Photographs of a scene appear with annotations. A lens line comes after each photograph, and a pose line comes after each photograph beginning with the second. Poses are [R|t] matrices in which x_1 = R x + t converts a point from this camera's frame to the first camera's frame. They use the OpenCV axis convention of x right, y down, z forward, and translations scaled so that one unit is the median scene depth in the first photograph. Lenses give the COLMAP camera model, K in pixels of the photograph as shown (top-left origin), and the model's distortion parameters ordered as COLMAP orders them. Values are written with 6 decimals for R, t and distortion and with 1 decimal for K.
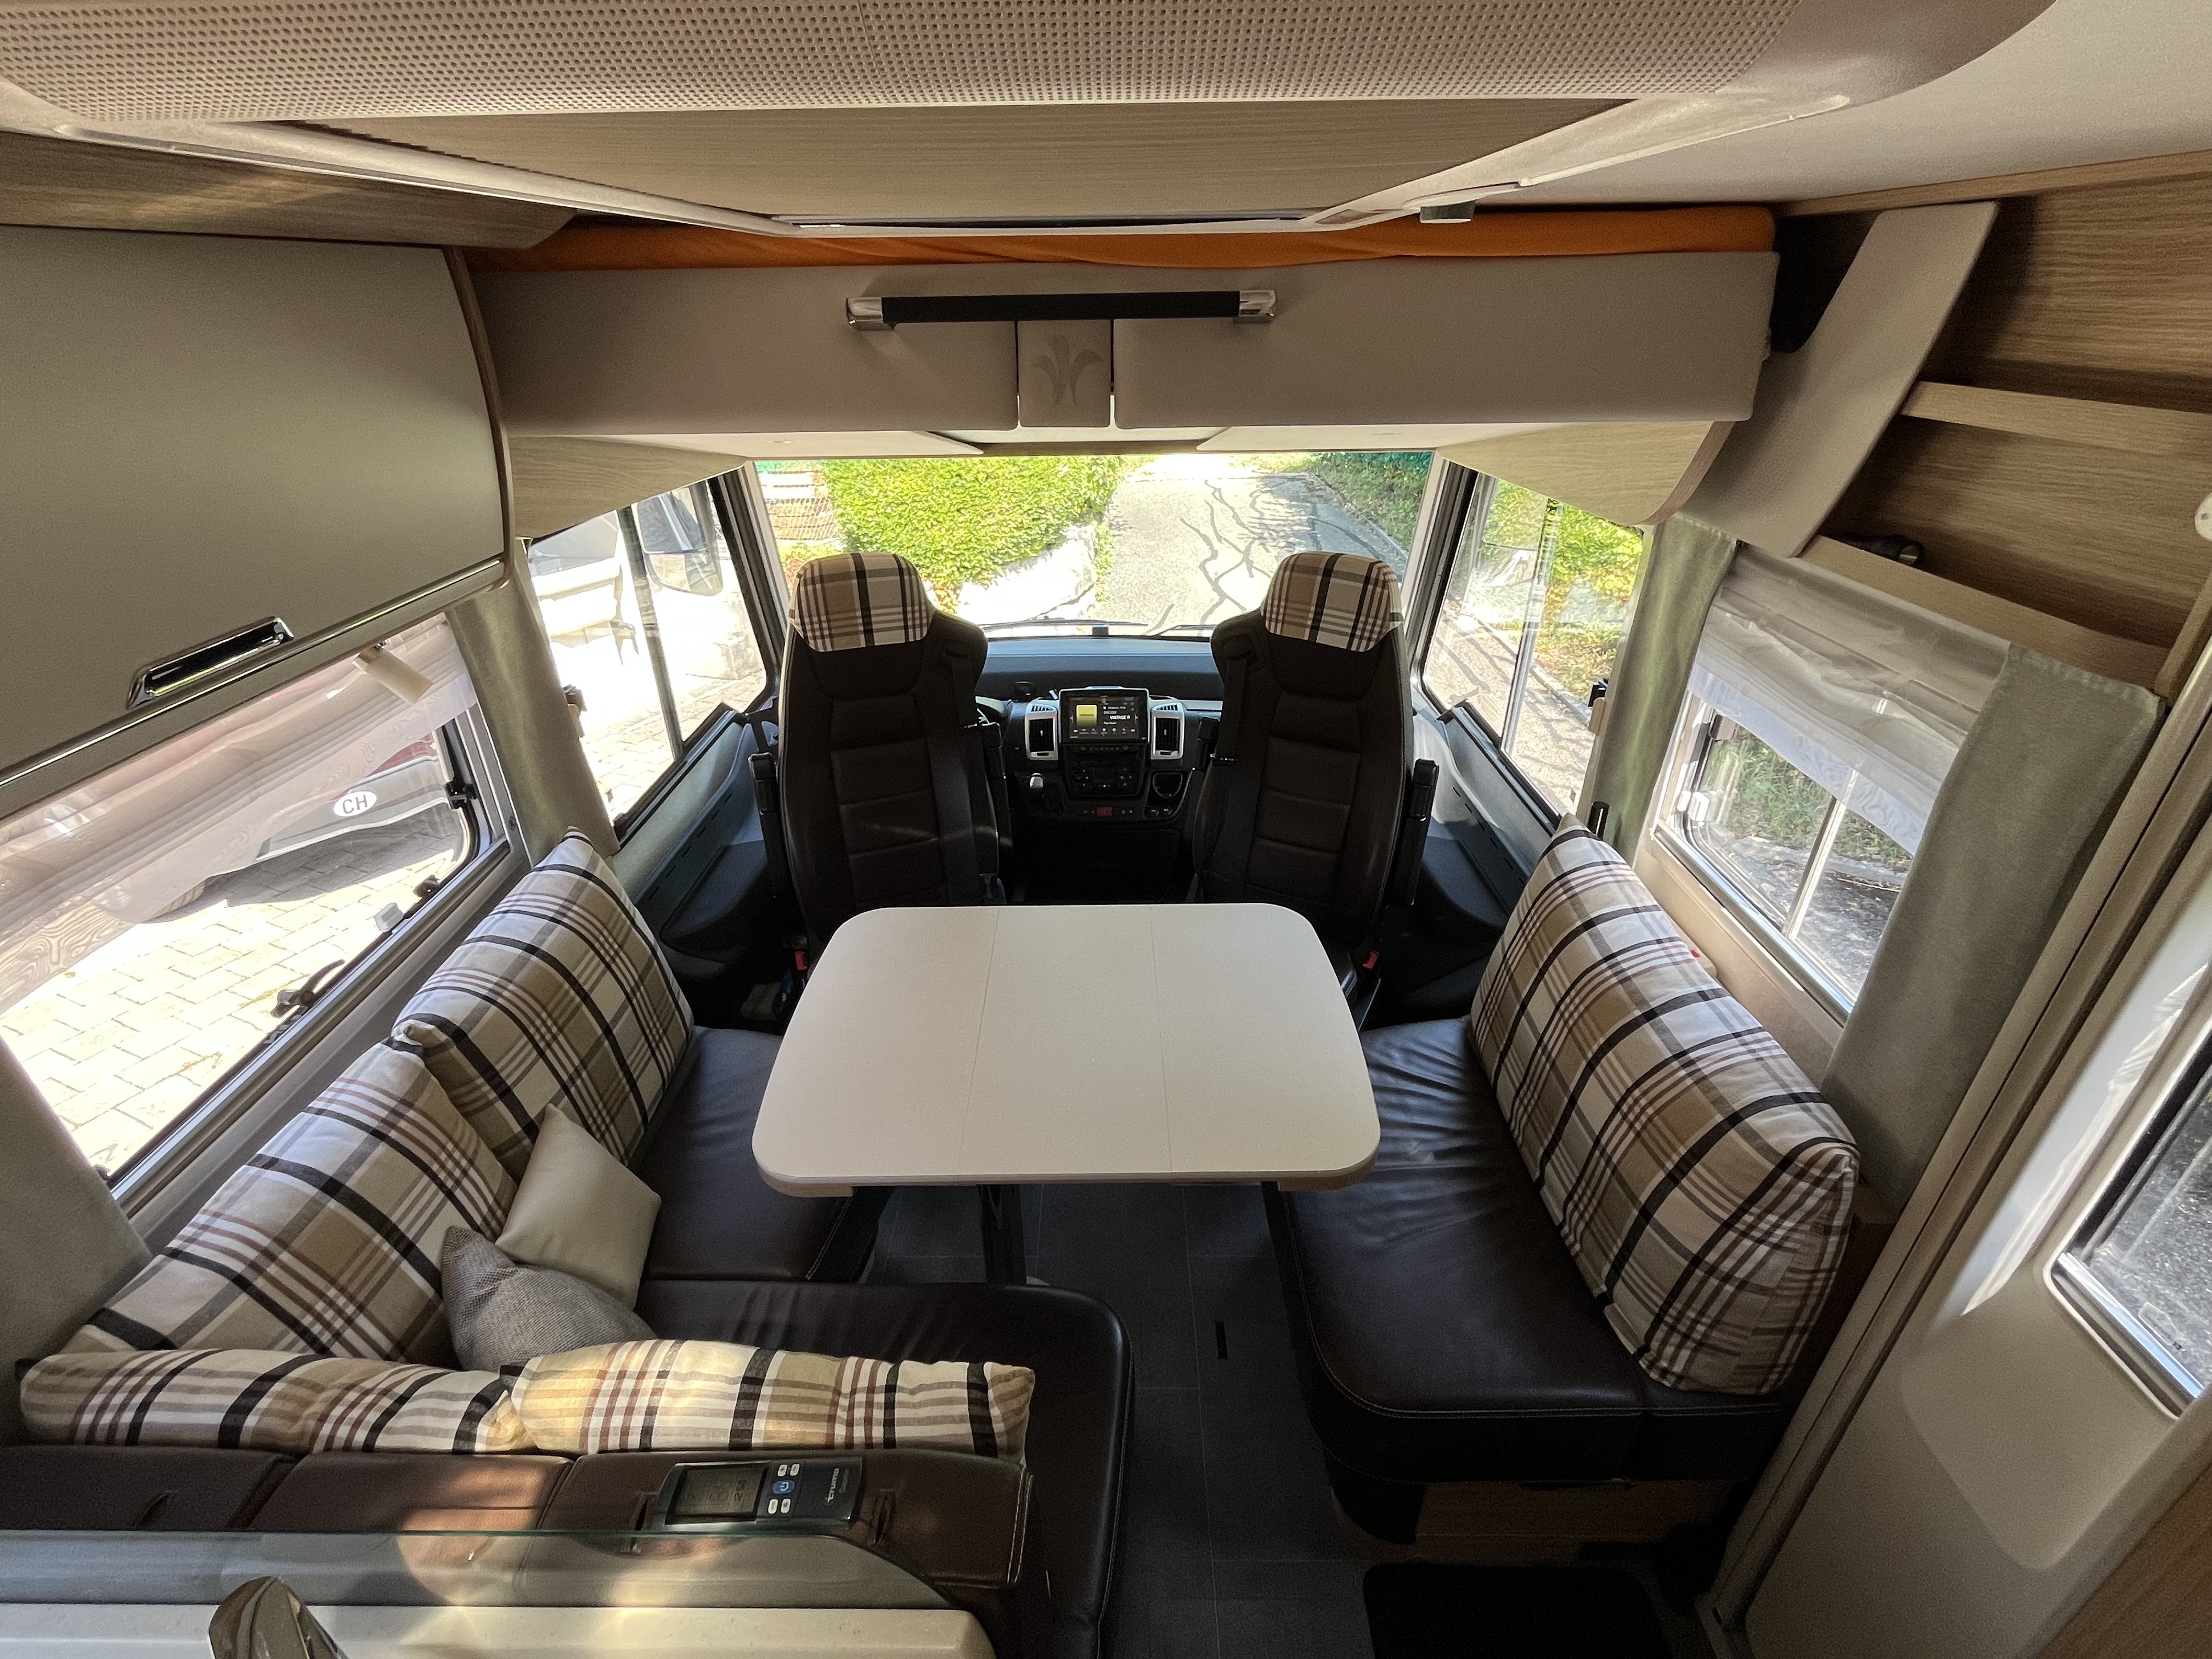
lens RADIAL K [[1004.8, 0, 1104.7], [0, 1004.8, 828.6], [0, 0, 1]] dist [0.000873, -0.000167]
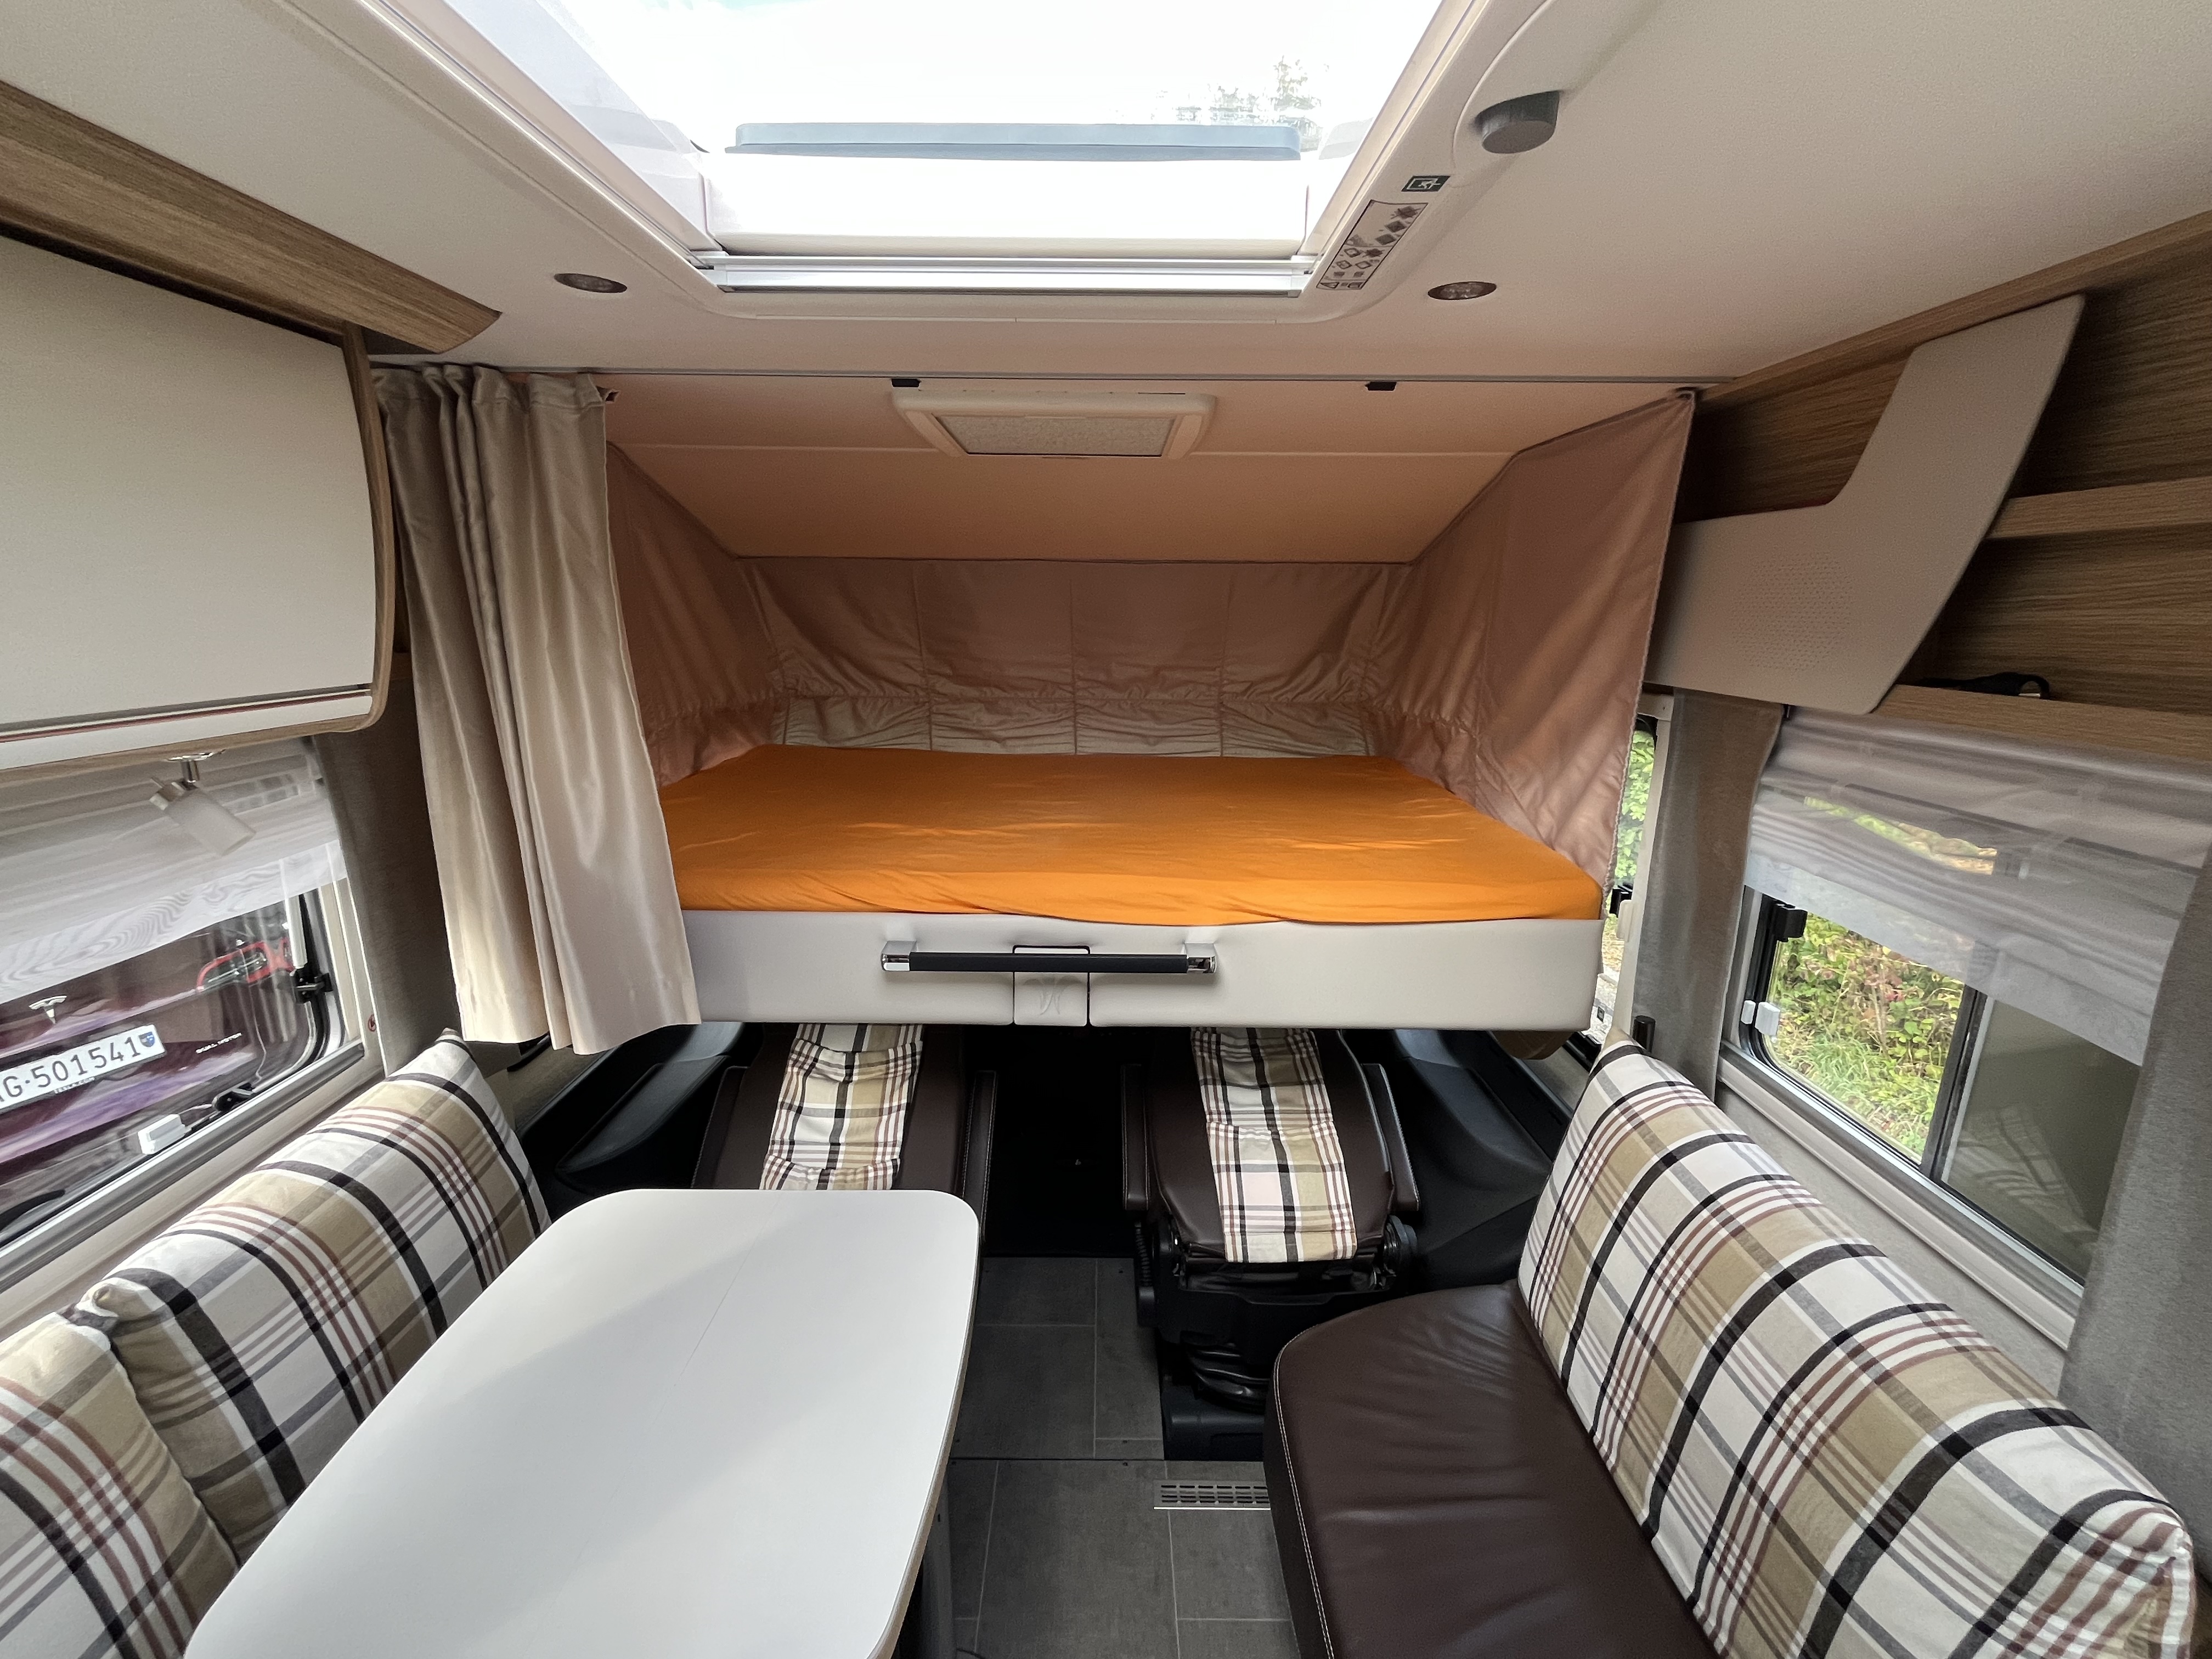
lens RADIAL K [[930.2, 0, 1104.3], [0, 930.2, 836.4], [0, 0, 1]] dist [-0.000702, -0.000654]
pose [[0.999817, 0.013499, 0.013584, 0.012611], [-0.009694, 0.968473, -0.248930, 0.038385], [-0.016517, 0.248753, 0.968426, 0.242631]]
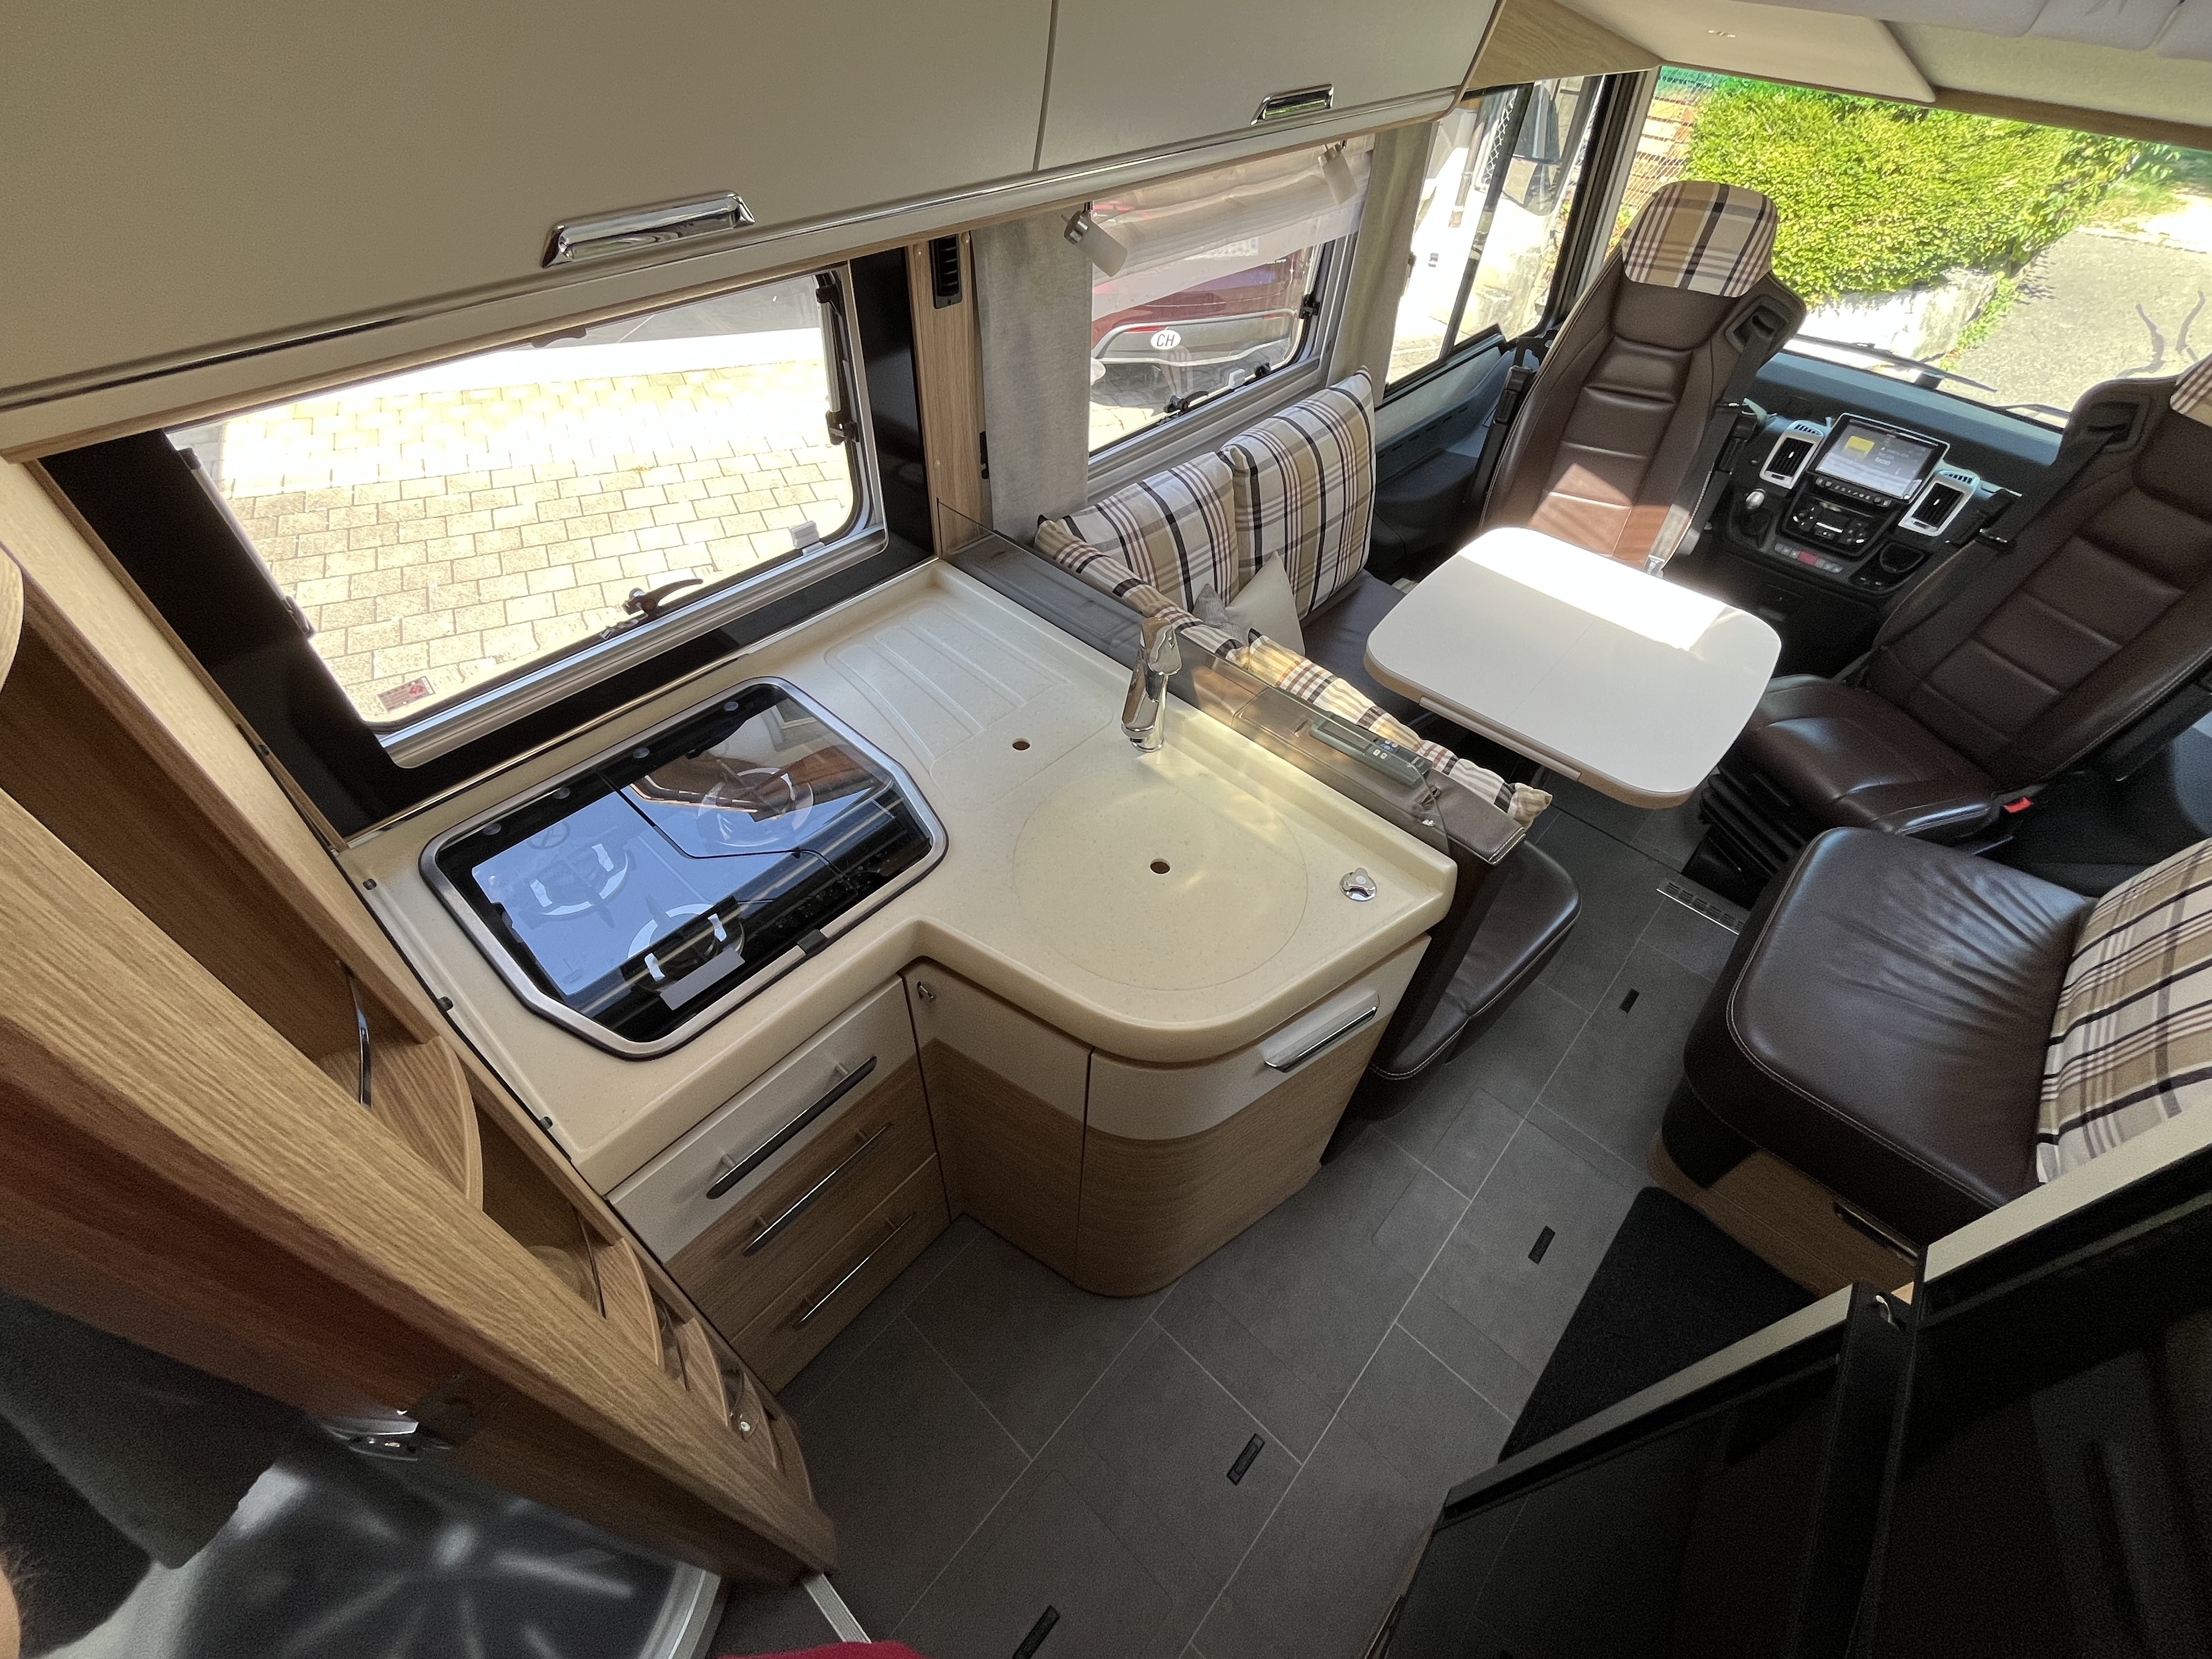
lens RADIAL K [[947.0, 0, 1106.0], [0, 947.0, 829.5], [0, 0, 1]] dist [-0.000776, -0.000200]
pose [[0.744903, 0.517982, -0.420493, 0.027866], [-0.367846, 0.844673, 0.388866, 0.183720], [0.556605, -0.134991, 0.819737, -0.276350]]
